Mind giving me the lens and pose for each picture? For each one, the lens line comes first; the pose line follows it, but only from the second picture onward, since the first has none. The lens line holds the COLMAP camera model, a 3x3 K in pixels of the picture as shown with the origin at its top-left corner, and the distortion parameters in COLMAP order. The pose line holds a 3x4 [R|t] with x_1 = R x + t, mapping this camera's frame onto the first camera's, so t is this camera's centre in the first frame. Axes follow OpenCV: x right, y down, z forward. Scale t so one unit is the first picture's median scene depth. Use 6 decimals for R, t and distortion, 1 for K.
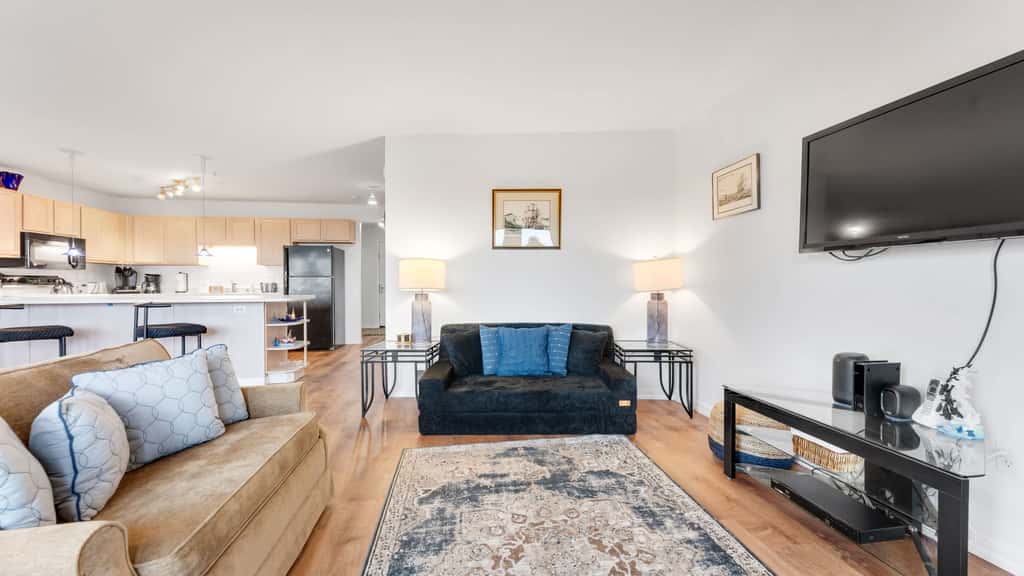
lens RADIAL K [[416.5, 0, 515.6], [0, 416.5, 288.1], [0, 0, 1]] dist [0.002178, -0.000639]
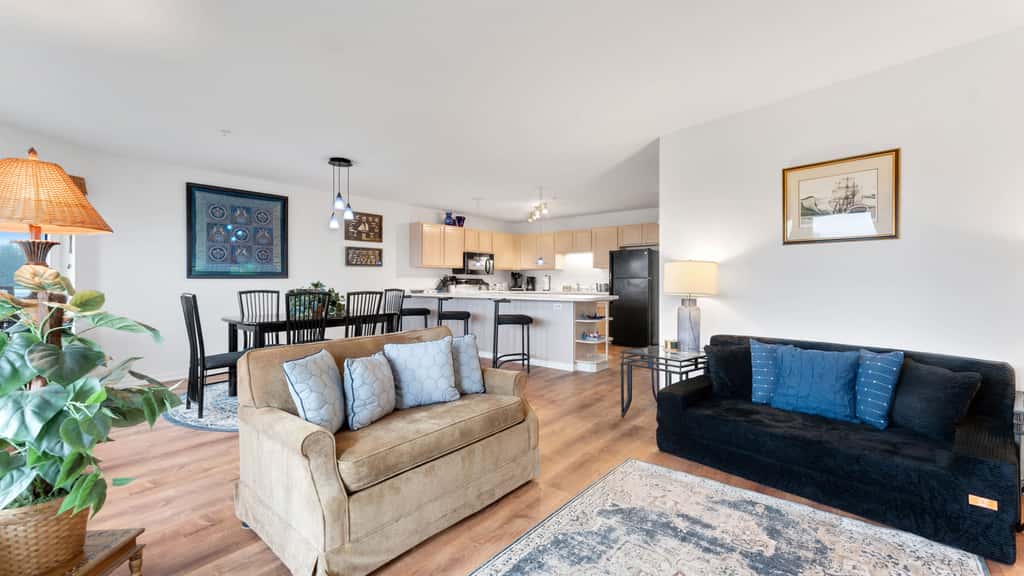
lens RADIAL K [[416.5, 0, 515.2], [0, 416.5, 280.7], [0, 0, 1]] dist [0.002178, -0.000639]
pose [[0.660770, -0.000878, -0.750588, 0.224472], [-0.008684, 0.999923, -0.008814, -0.016068], [0.750538, 0.012342, 0.660712, 0.109936]]
